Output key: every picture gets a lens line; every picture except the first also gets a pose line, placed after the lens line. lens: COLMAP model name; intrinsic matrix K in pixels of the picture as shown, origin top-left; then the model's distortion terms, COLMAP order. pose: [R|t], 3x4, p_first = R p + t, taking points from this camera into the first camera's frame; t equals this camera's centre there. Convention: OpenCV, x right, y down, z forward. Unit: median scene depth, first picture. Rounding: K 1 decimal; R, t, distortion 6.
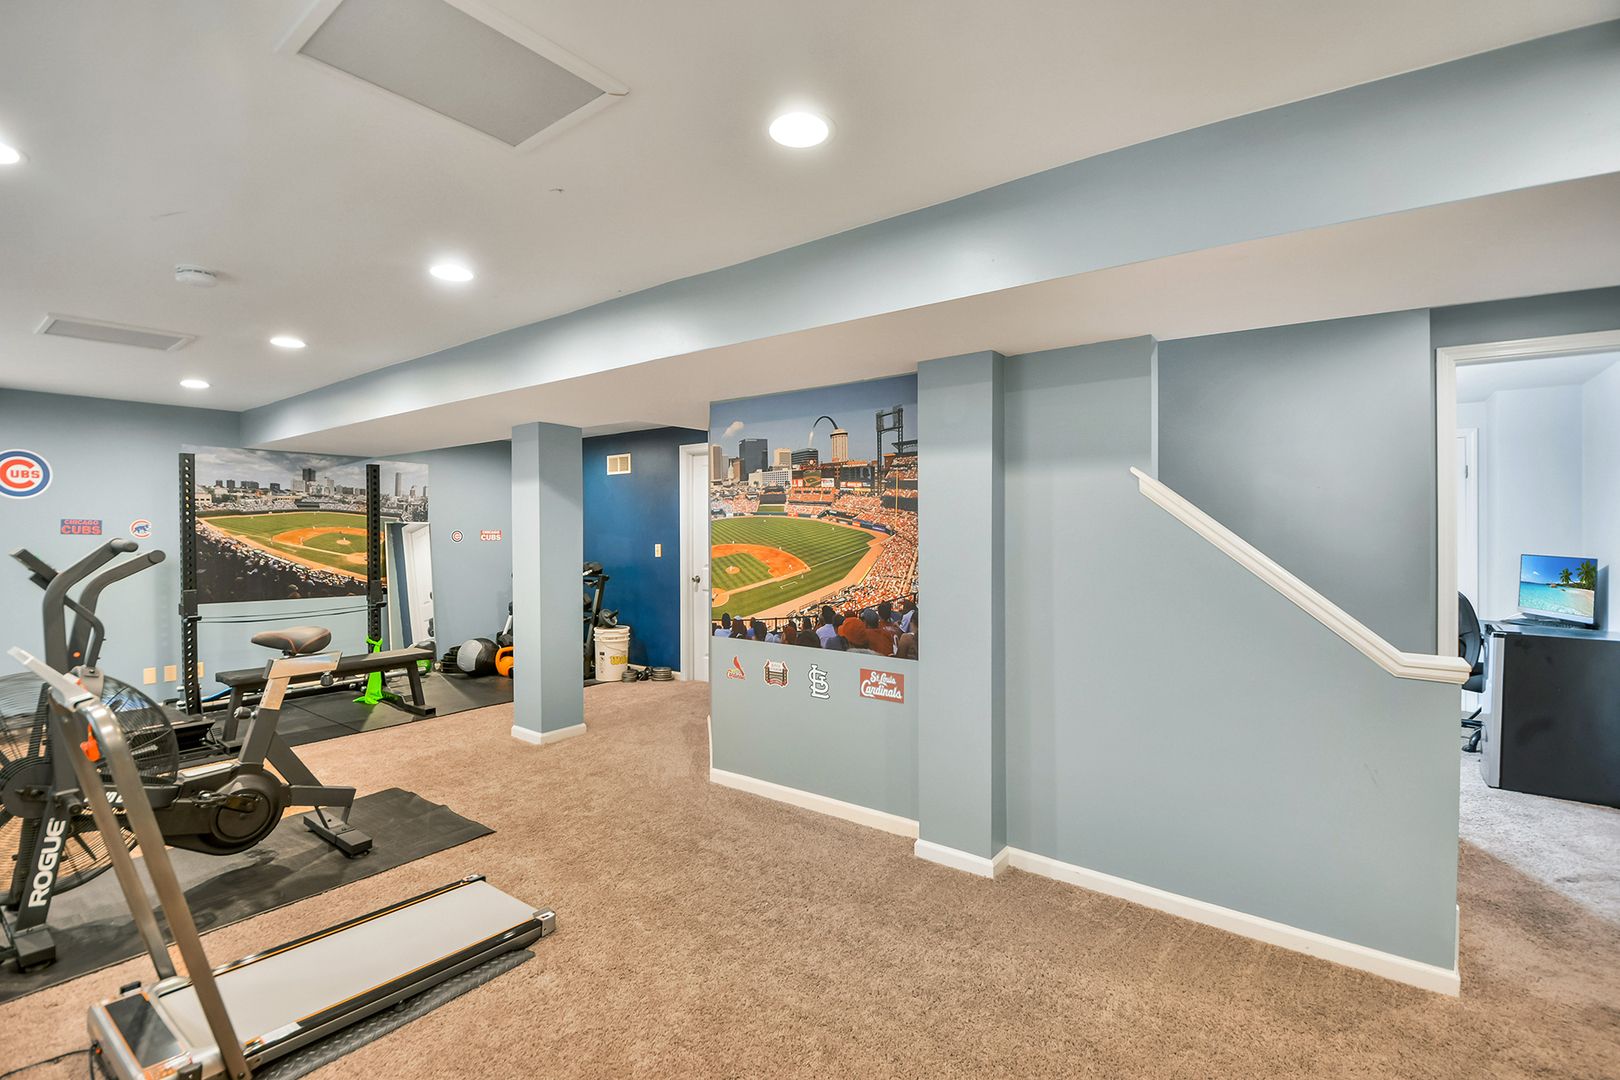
lens RADIAL K [[728.8, 0, 801.5], [0, 728.8, 533.7], [0, 0, 1]] dist [-0.002709, -0.000729]
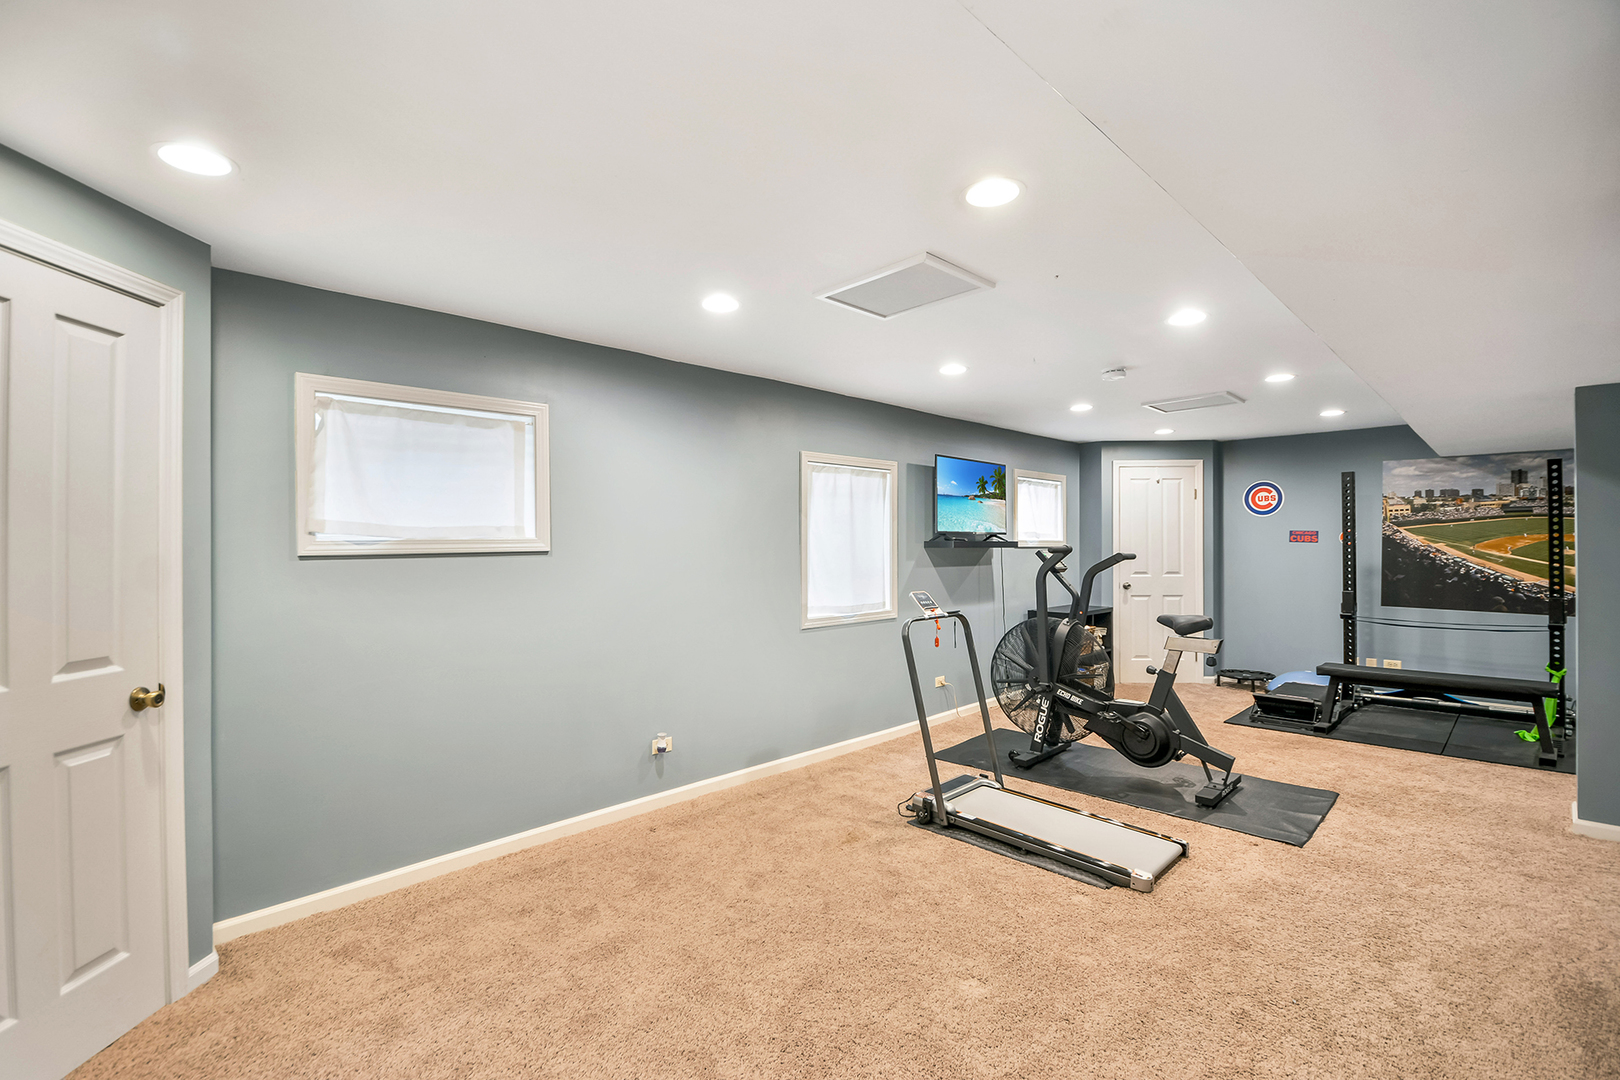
lens RADIAL K [[728.8, 0, 801.5], [0, 728.8, 533.7], [0, 0, 1]] dist [-0.002709, -0.000729]
pose [[-0.139156, -0.009557, -0.990224, 0.567630], [-0.001131, 0.999954, -0.009492, -0.000766], [0.990270, -0.000201, -0.139161, 0.414944]]
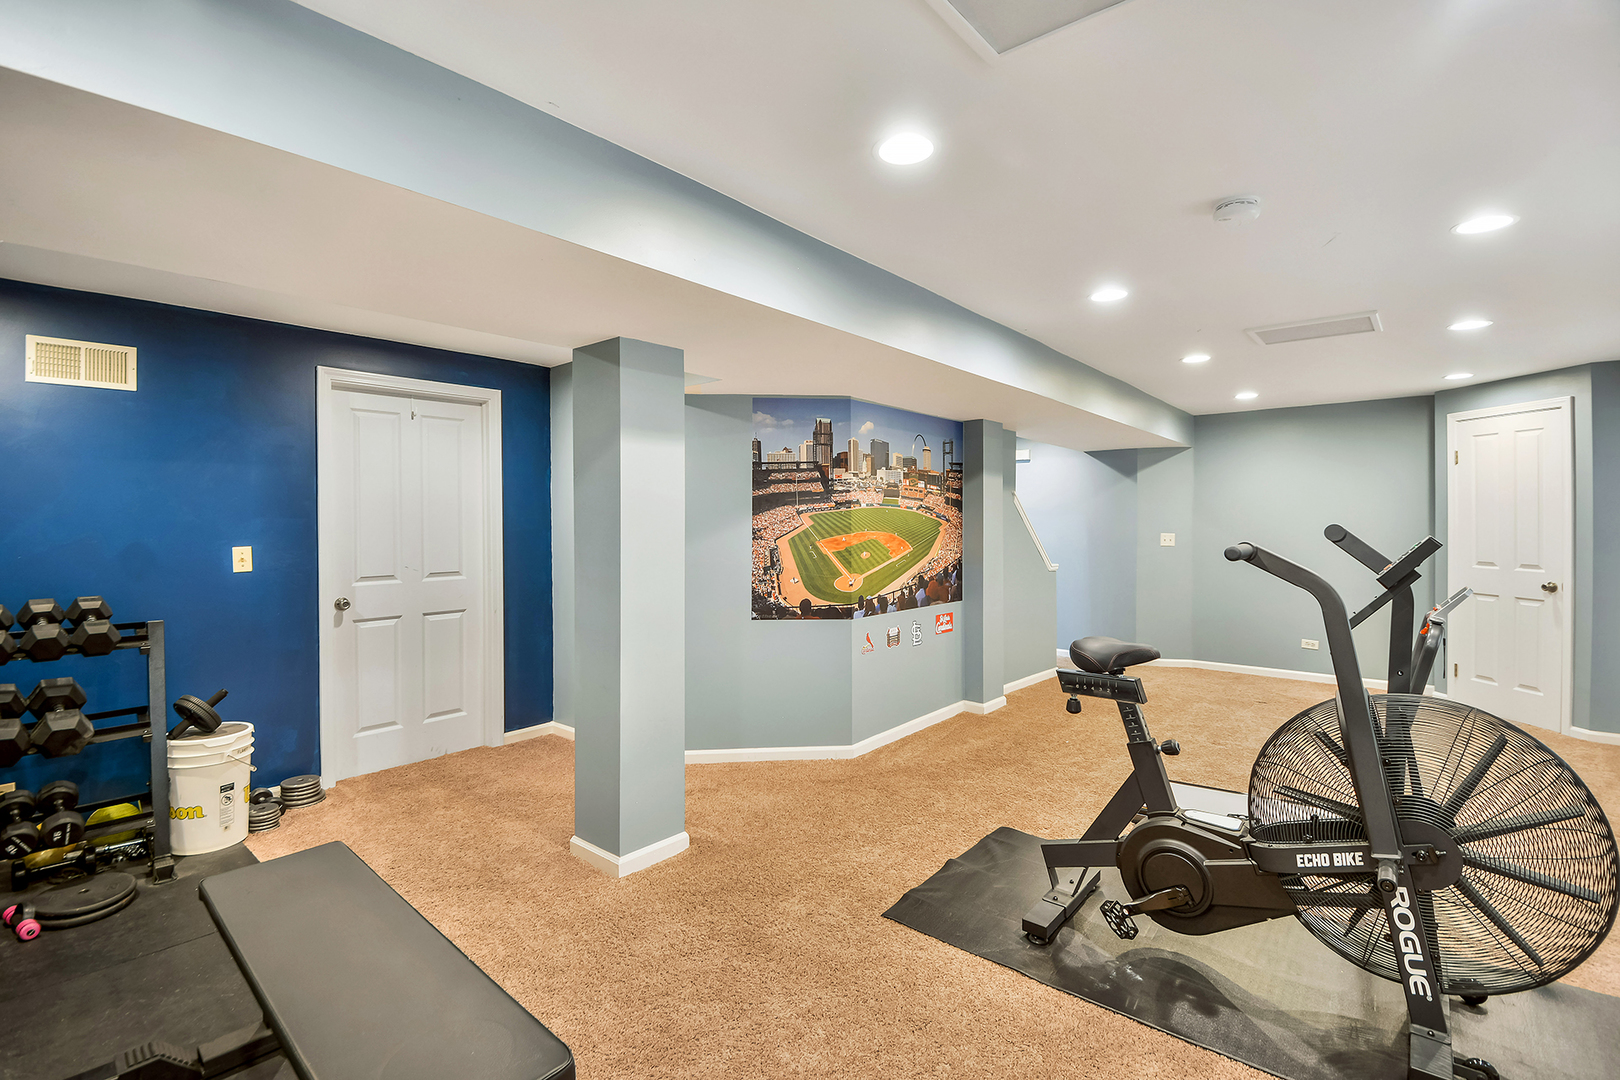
lens RADIAL K [[728.8, 0, 801.5], [0, 728.8, 533.7], [0, 0, 1]] dist [-0.002709, -0.000729]
pose [[0.057914, -0.013960, 0.998224, -1.238882], [0.007173, 0.999882, 0.013567, 0.001760], [-0.998296, 0.006375, 0.058008, 1.066035]]
